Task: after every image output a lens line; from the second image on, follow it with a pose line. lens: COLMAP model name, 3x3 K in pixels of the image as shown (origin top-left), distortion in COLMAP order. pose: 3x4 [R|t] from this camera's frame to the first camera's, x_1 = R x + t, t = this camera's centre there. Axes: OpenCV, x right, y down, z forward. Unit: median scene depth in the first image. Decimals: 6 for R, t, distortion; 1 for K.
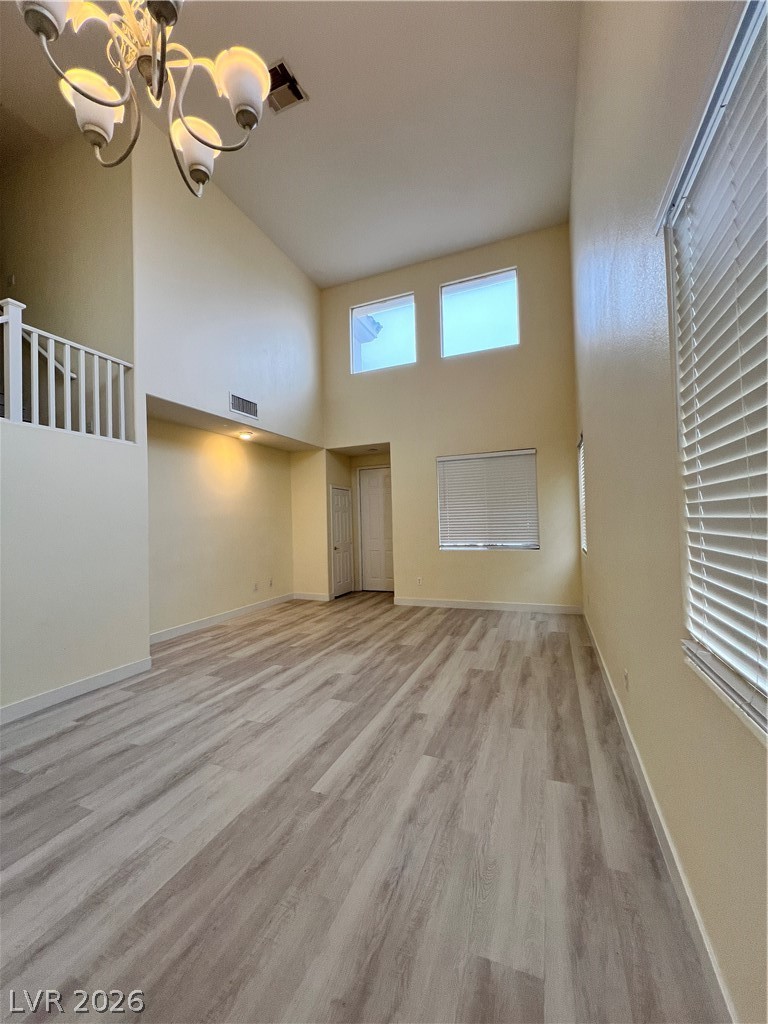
lens RADIAL K [[409.4, 0, 382.9], [0, 409.4, 512.2], [0, 0, 1]] dist [-0.002260, 0.000503]
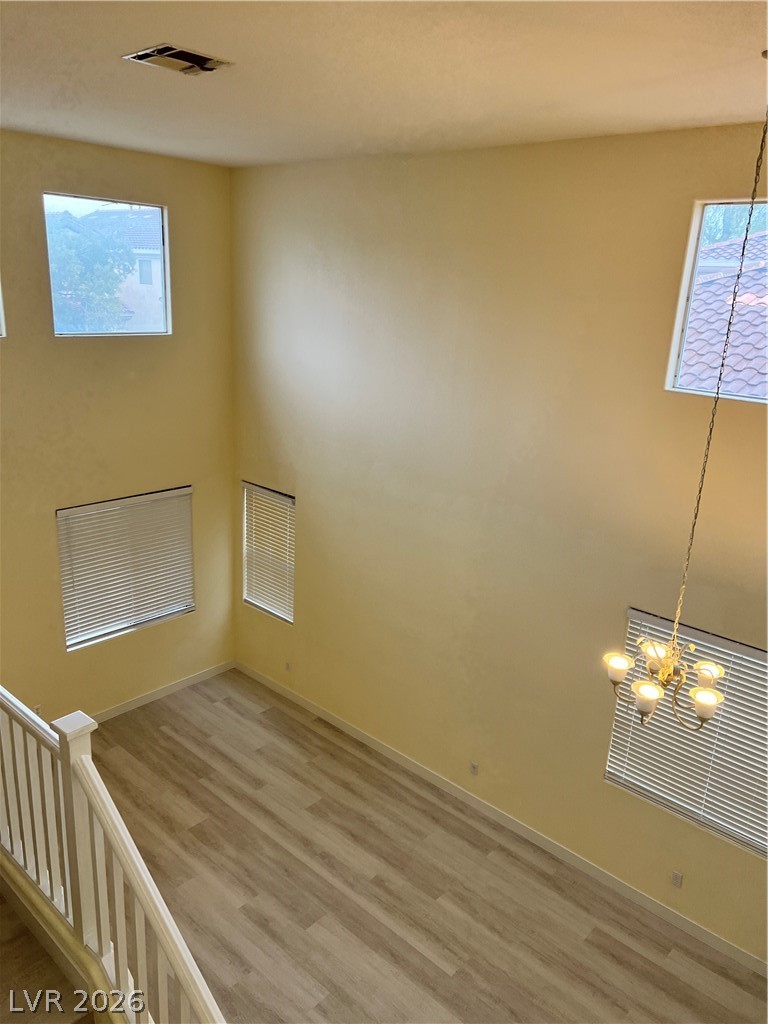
lens RADIAL K [[772.1, 0, 381.1], [0, 772.1, 511.8], [0, 0, 1]] dist [0.027527, -0.003836]
pose [[0.346646, -0.232415, 0.908746, -1.448444], [-0.077908, 0.958335, 0.274816, -0.956171], [-0.934755, -0.166063, 0.314096, 0.429579]]
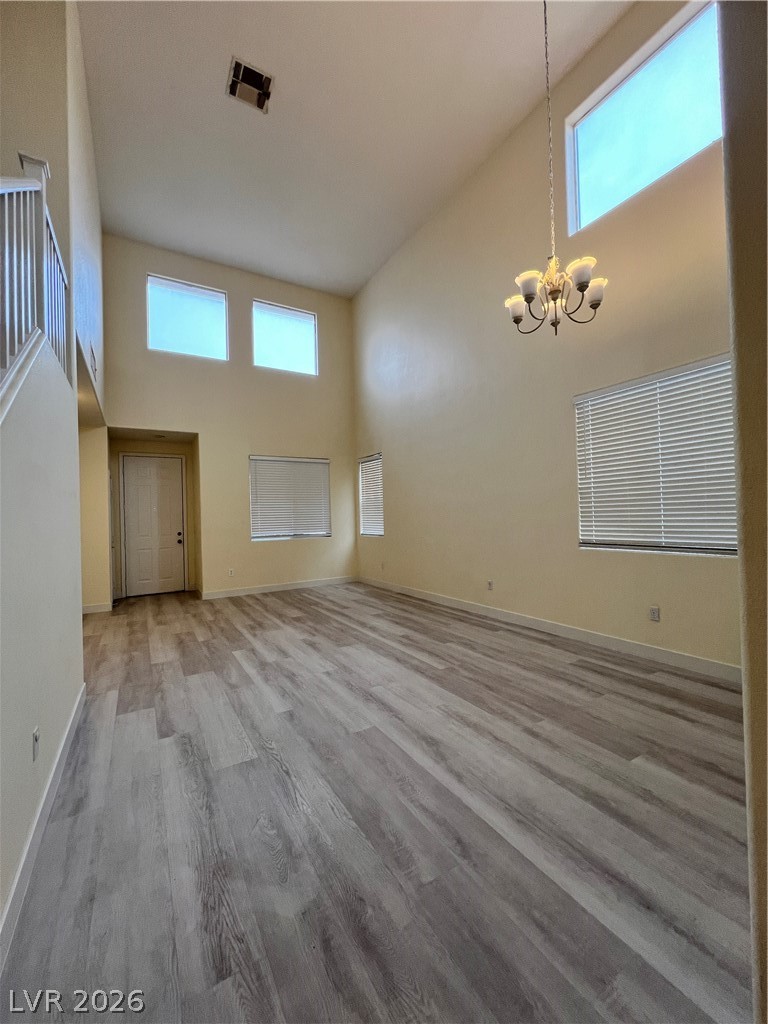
lens RADIAL K [[409.4, 0, 382.9], [0, 409.4, 512.2], [0, 0, 1]] dist [-0.002260, 0.000503]
pose [[0.603225, 0.017982, 0.797368, -1.034177], [-0.008189, 0.999833, -0.016352, 0.061182], [-0.797529, 0.003334, 0.603272, 0.138134]]
